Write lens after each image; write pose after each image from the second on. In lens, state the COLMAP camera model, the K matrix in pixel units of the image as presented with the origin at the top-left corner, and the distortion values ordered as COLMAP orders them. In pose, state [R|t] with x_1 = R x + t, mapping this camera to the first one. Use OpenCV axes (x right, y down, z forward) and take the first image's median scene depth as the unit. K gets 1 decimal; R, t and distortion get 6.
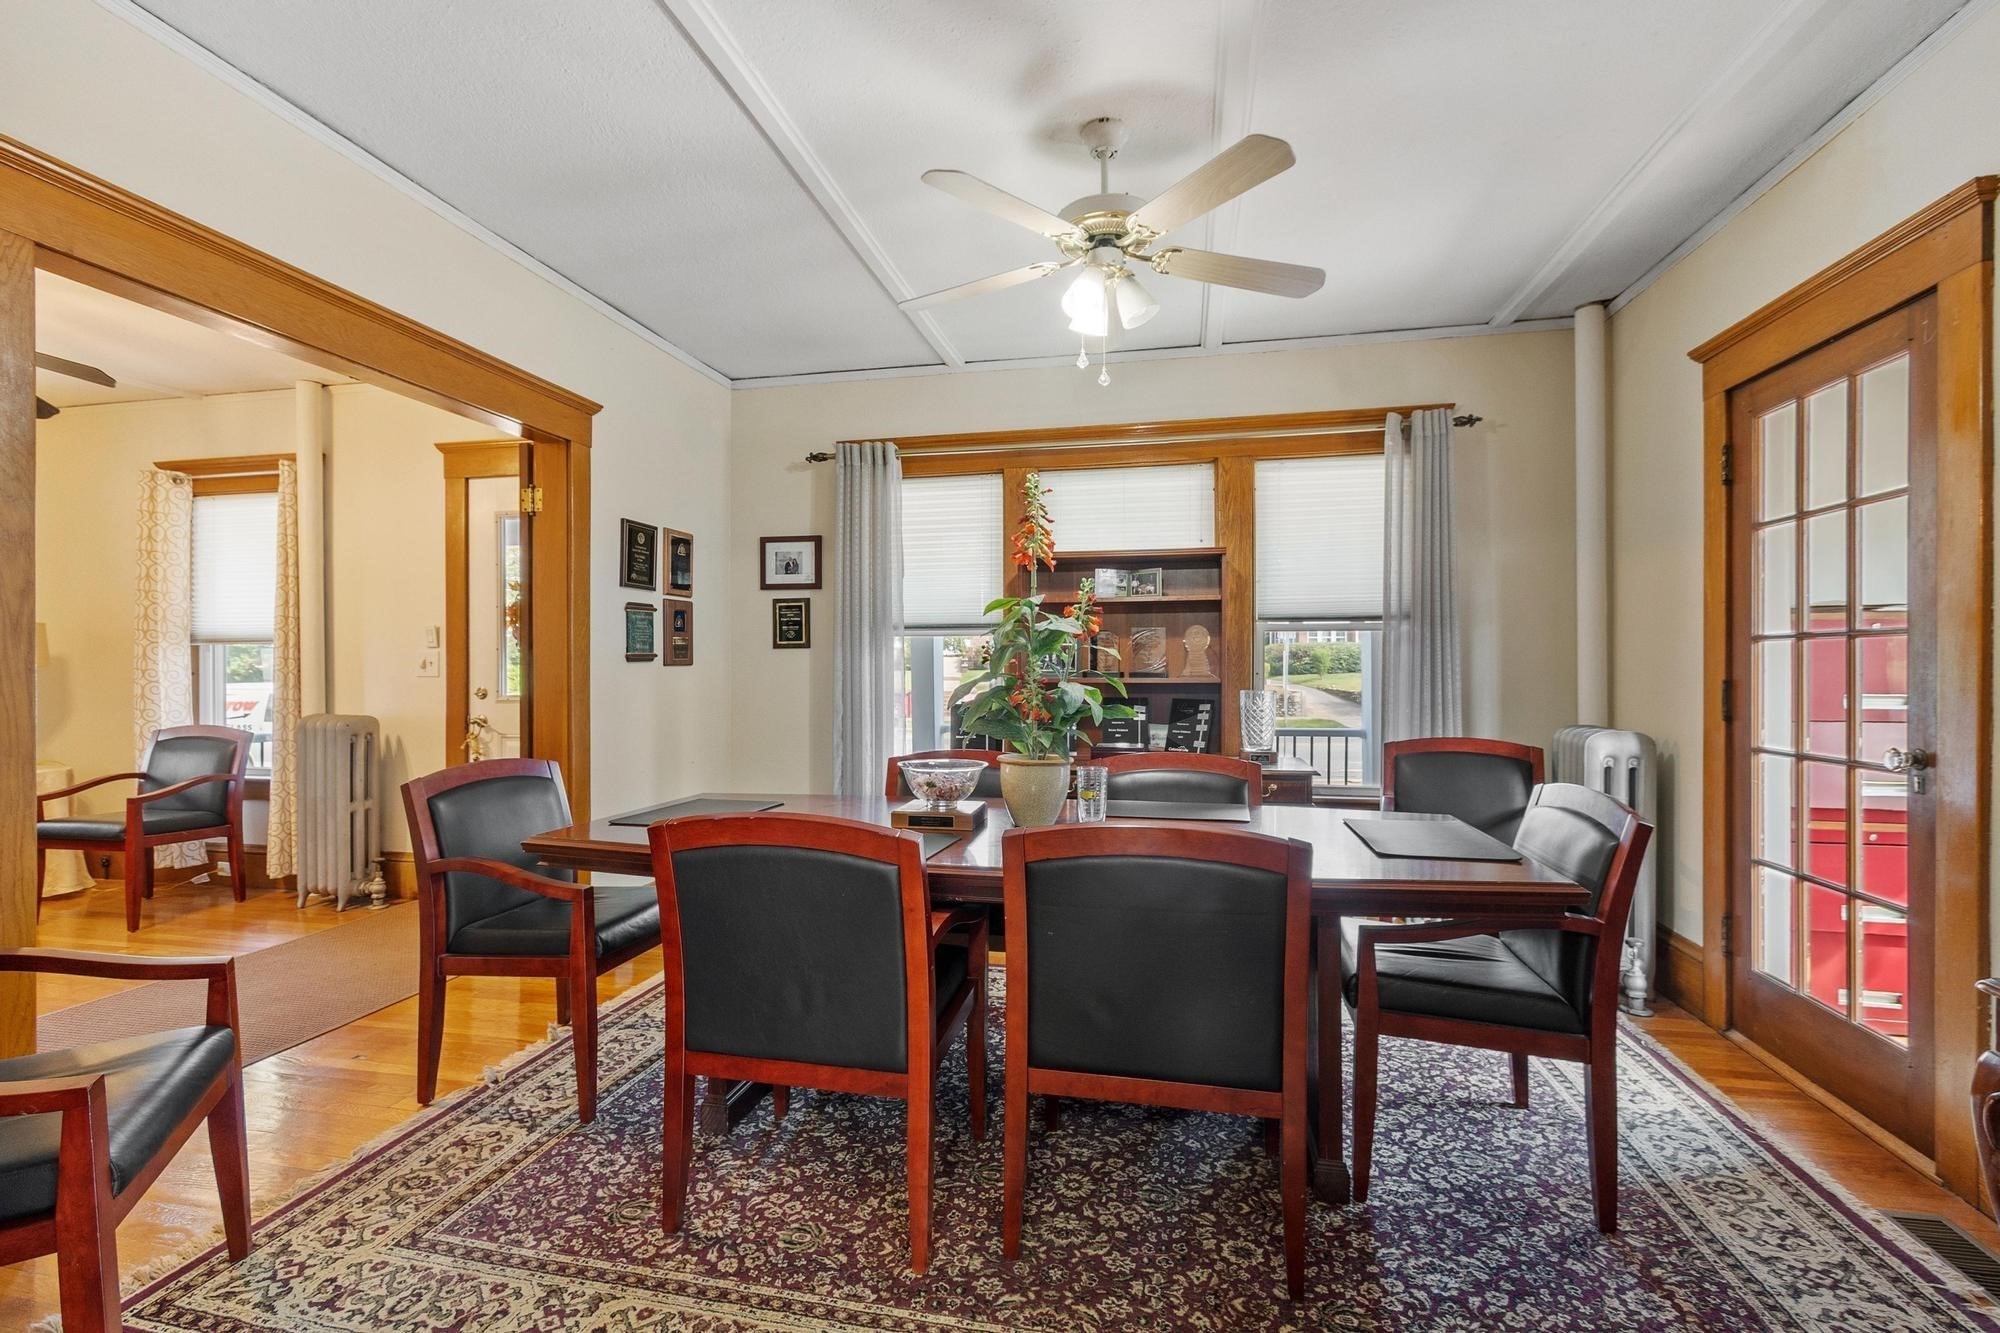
lens RADIAL K [[898.2, 0, 1000.0], [0, 898.2, 666.5], [0, 0, 1]] dist [-0.000834, -0.001044]
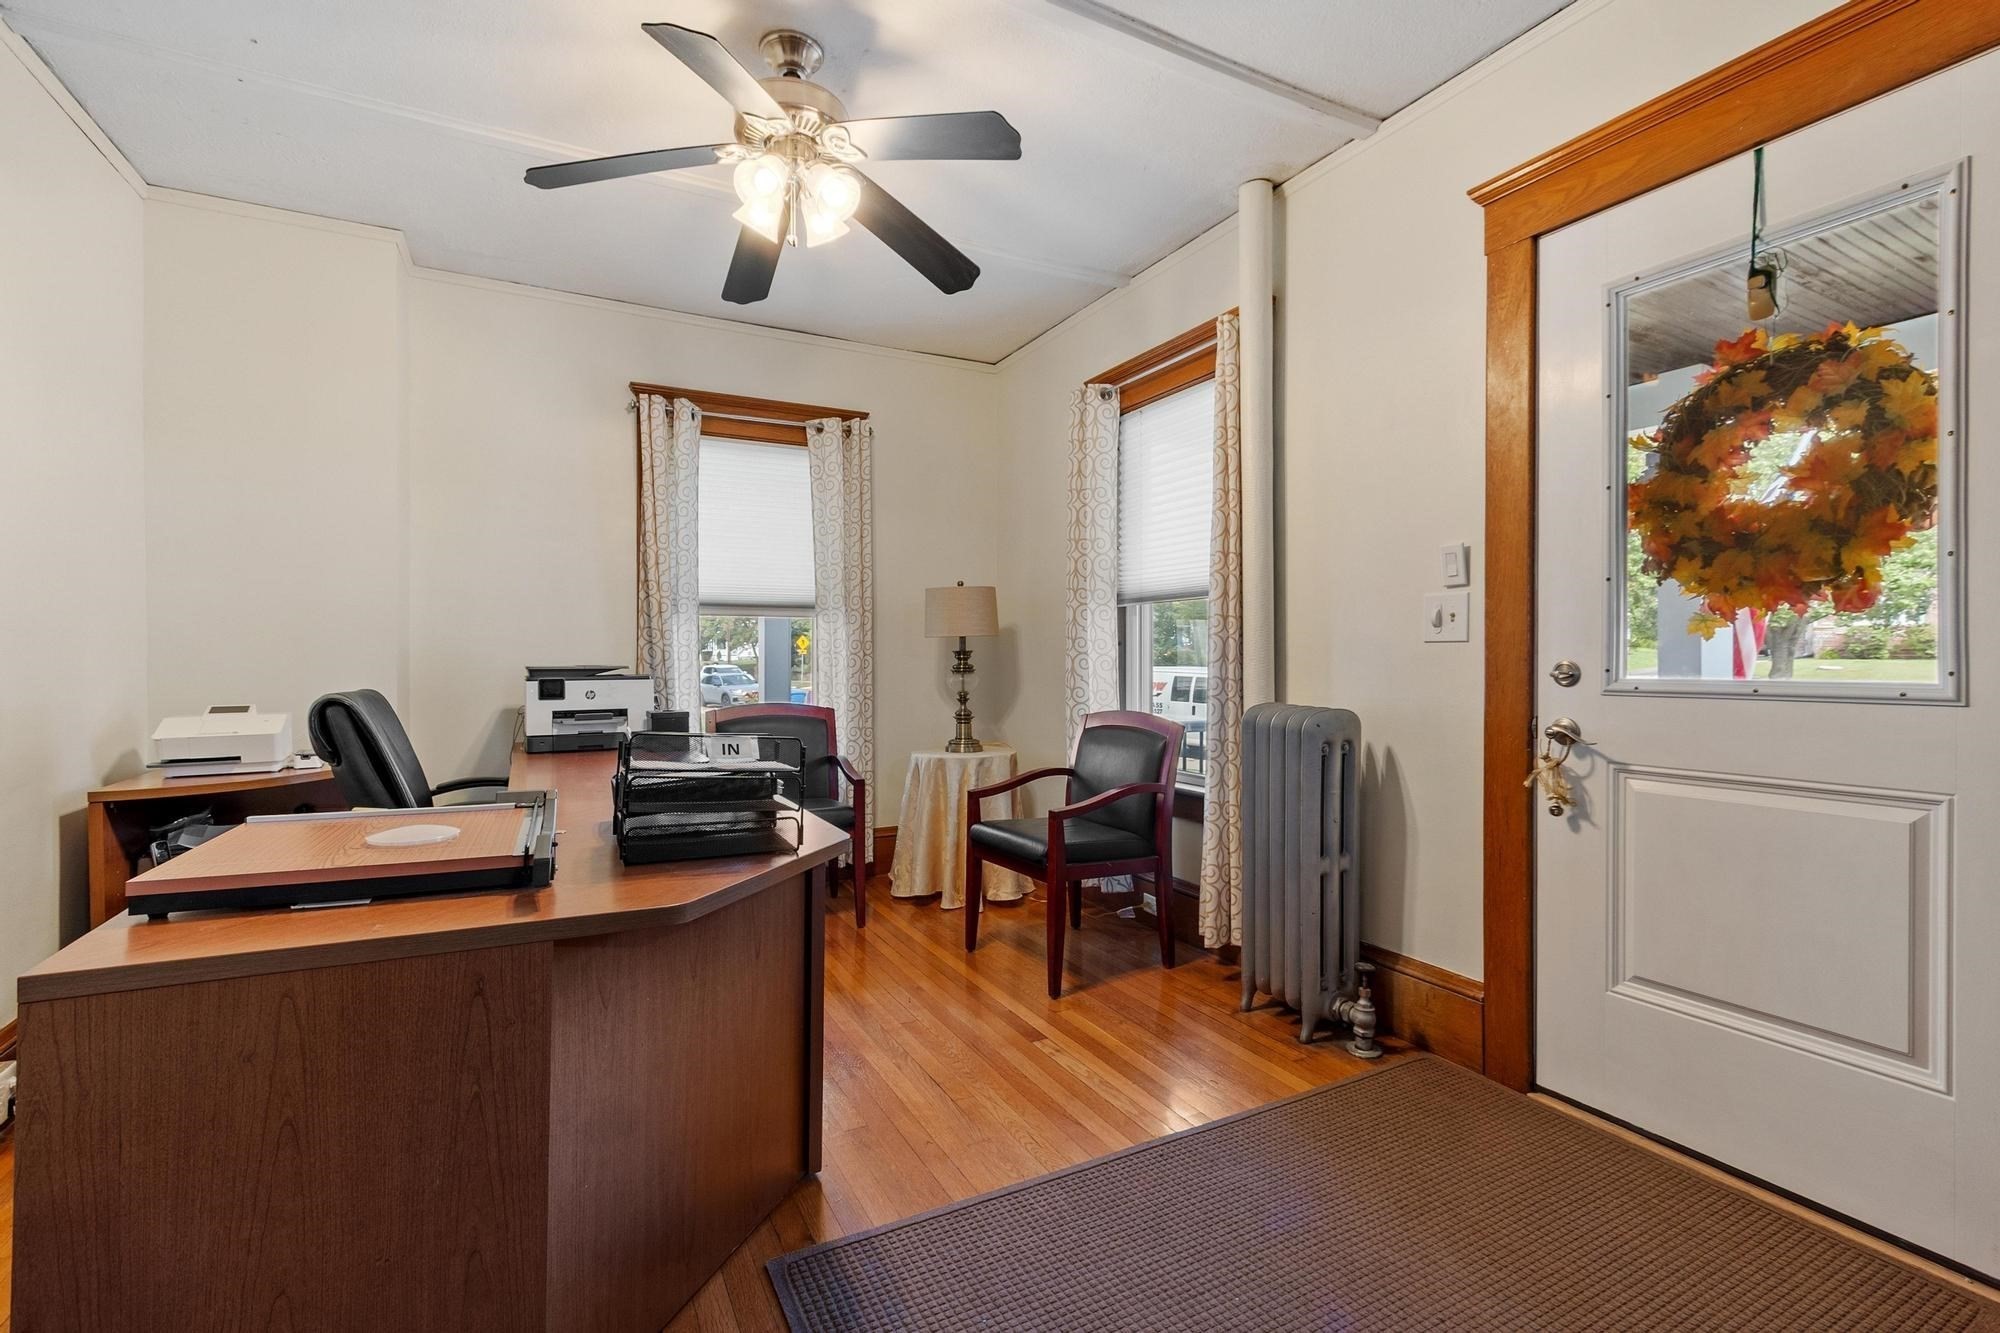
lens RADIAL K [[898.2, 0, 1000.0], [0, 898.2, 666.5], [0, 0, 1]] dist [-0.000834, -0.001044]
pose [[0.644377, 0.010750, -0.764633, -0.397824], [-0.001539, 0.999917, 0.012761, 0.019531], [0.764707, -0.007046, 0.644340, 0.448688]]
